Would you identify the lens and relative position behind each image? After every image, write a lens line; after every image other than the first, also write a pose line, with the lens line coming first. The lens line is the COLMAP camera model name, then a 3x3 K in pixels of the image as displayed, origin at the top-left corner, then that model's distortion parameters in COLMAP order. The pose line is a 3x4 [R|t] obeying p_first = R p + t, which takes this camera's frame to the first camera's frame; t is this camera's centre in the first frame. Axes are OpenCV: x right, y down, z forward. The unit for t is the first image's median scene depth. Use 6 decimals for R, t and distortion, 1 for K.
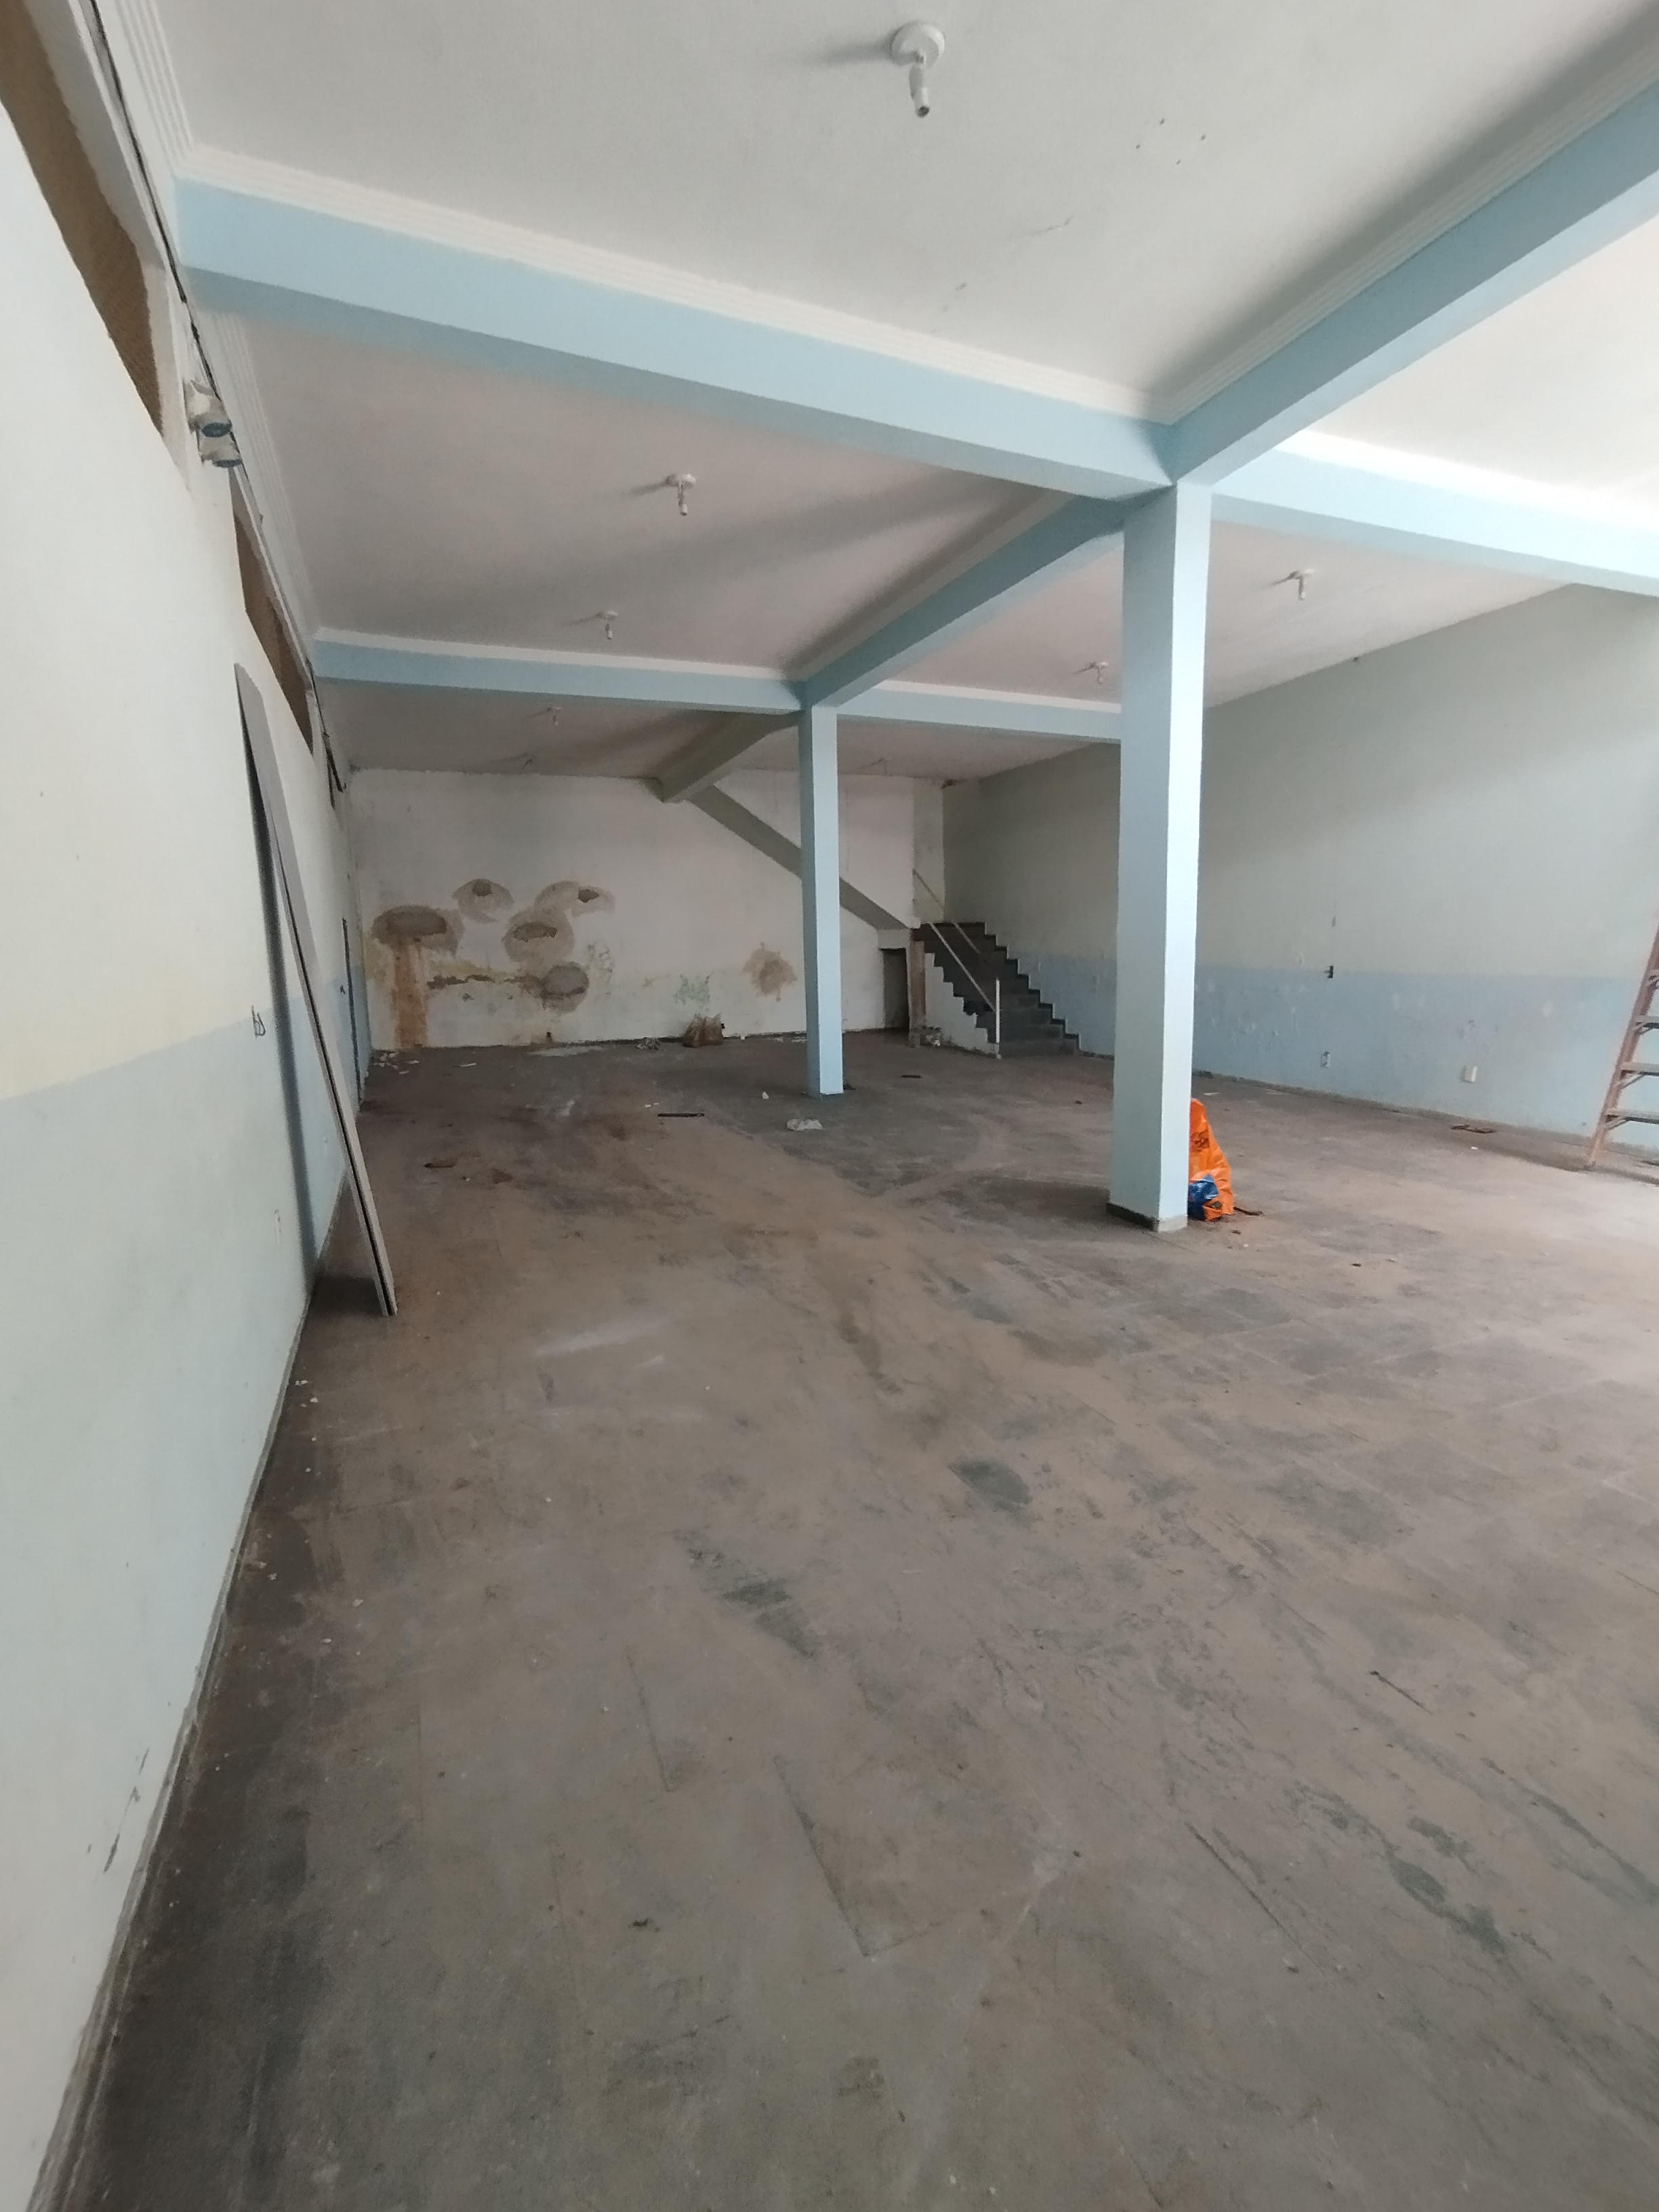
lens RADIAL K [[1032.8, 0, 825.7], [0, 1032.8, 1134.1], [0, 0, 1]] dist [-0.025125, 0.023301]
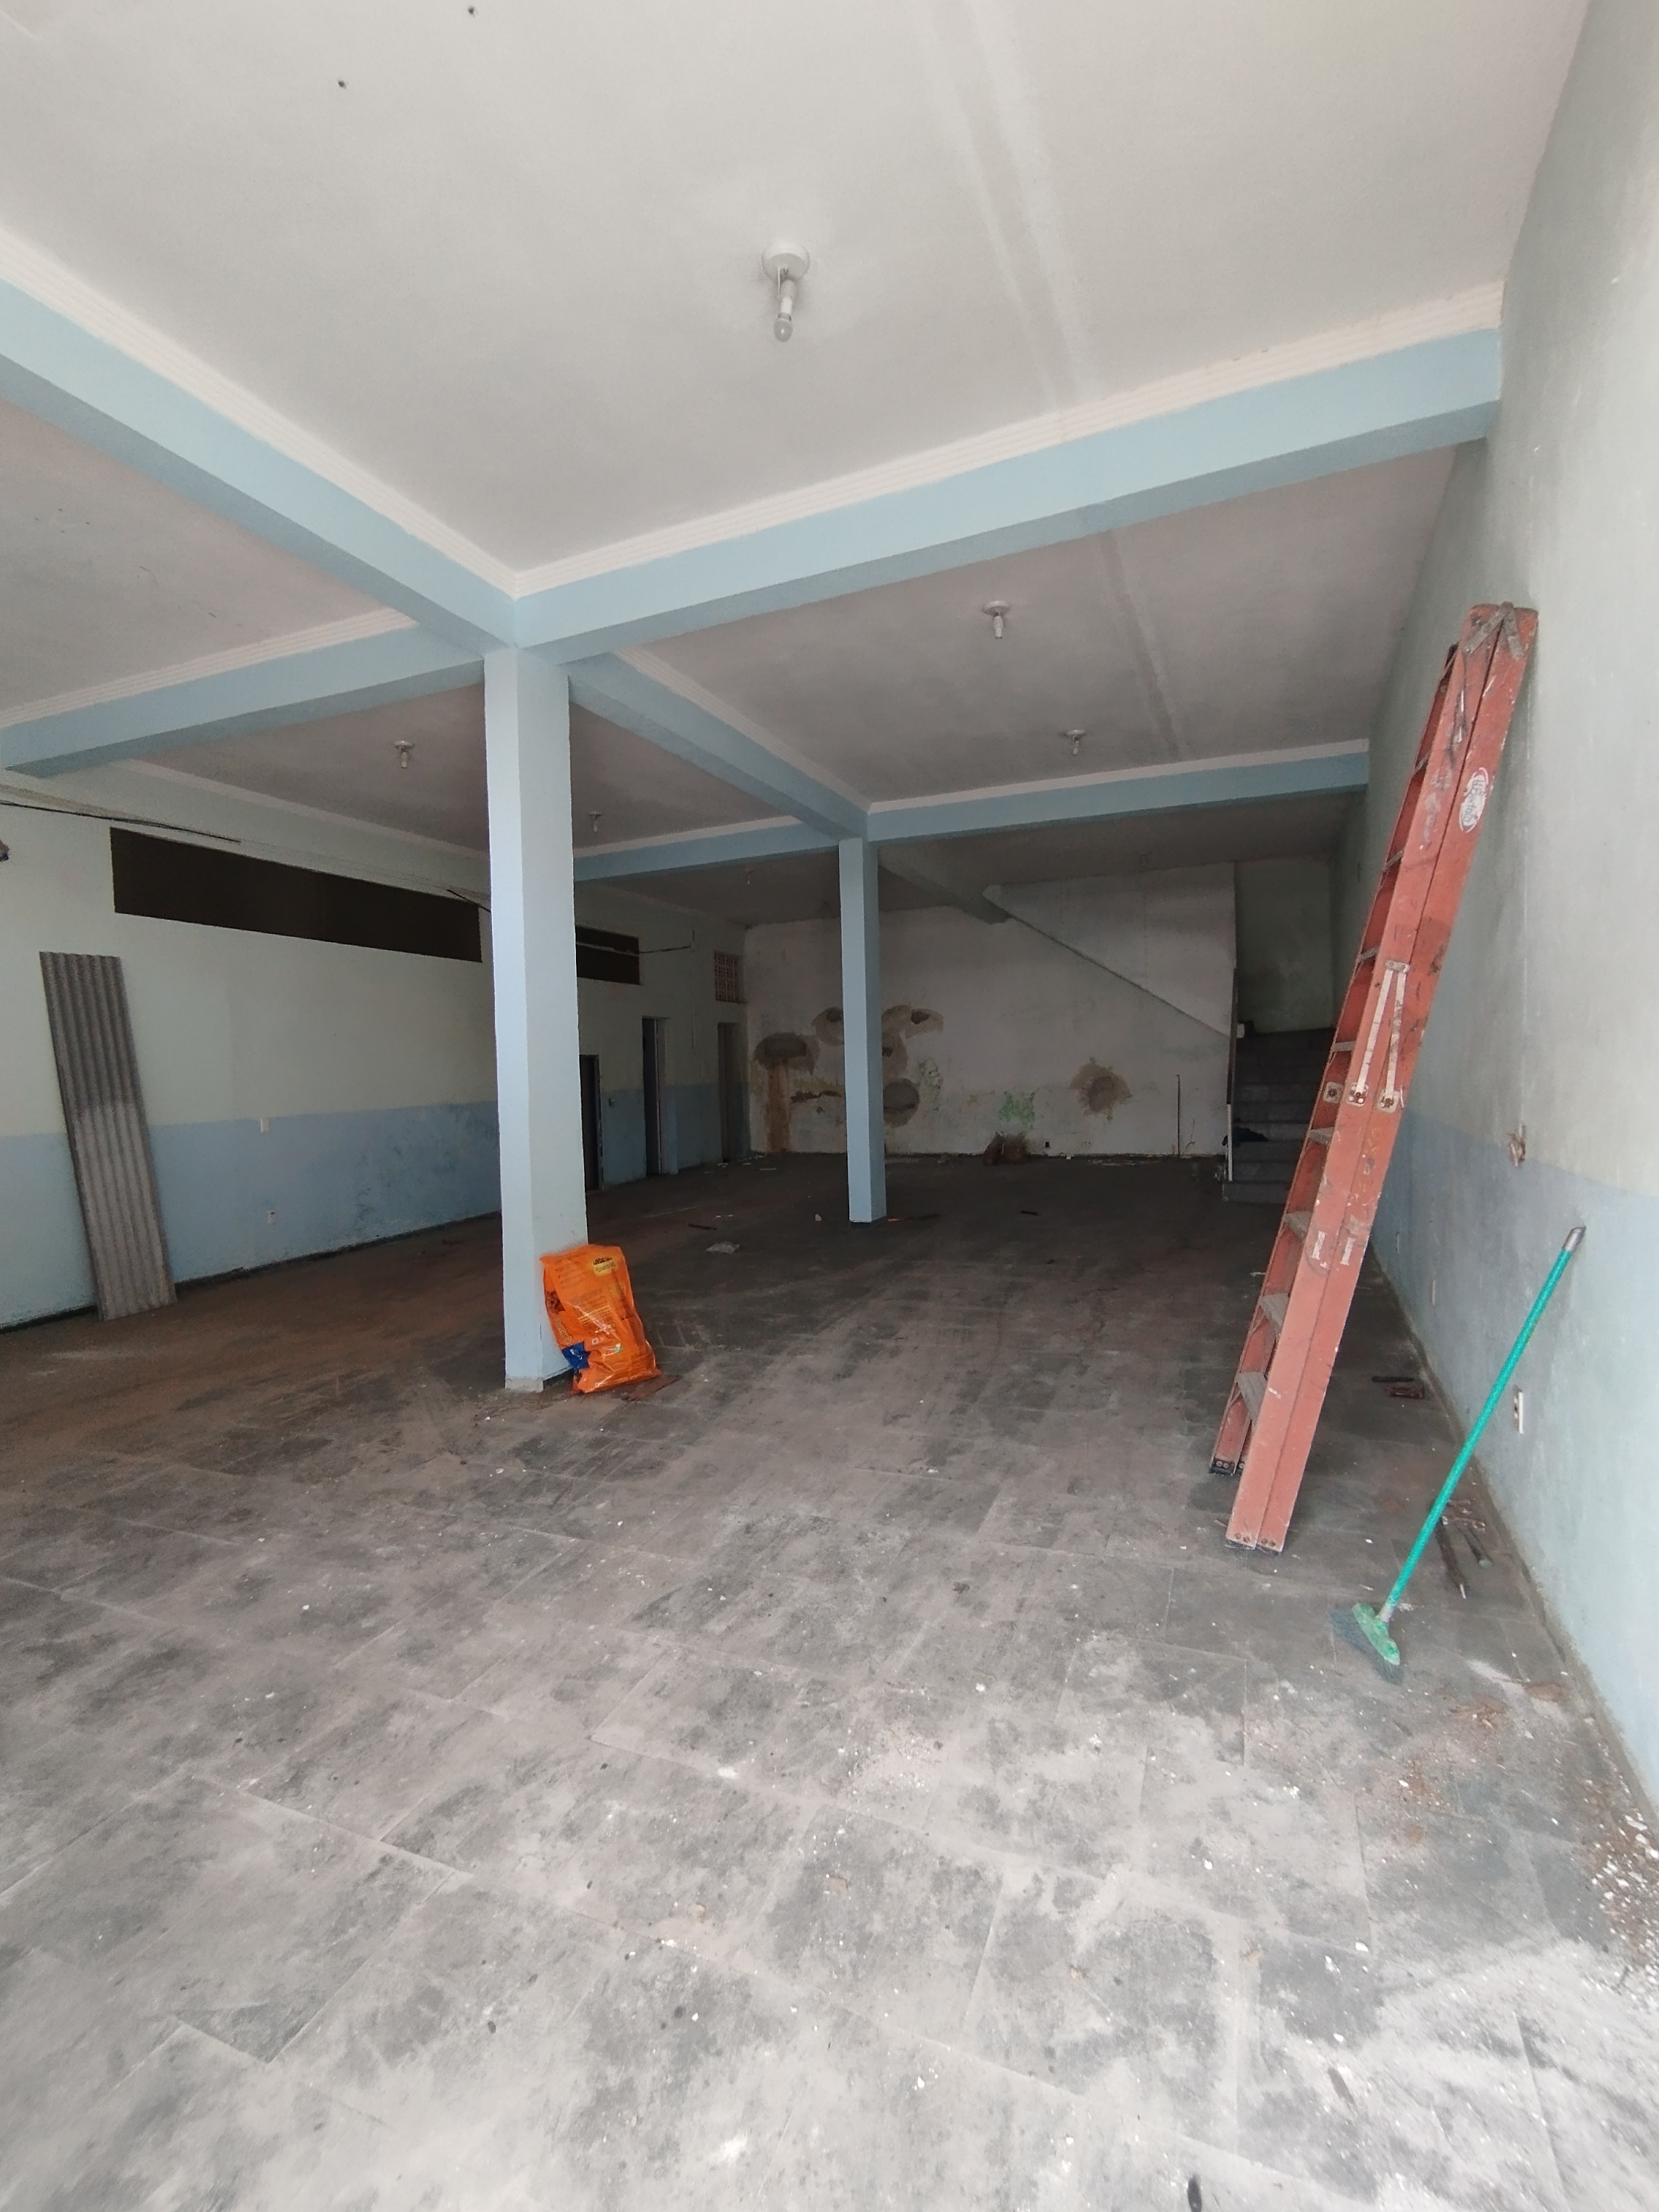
lens RADIAL K [[1032.8, 0, 825.7], [0, 1032.8, 1134.1], [0, 0, 1]] dist [-0.025125, 0.023301]
pose [[0.682728, 0.037056, -0.729732, 0.502520], [-0.107907, 0.992876, -0.050539, -0.049893], [0.722661, 0.113248, 0.681863, 0.228544]]
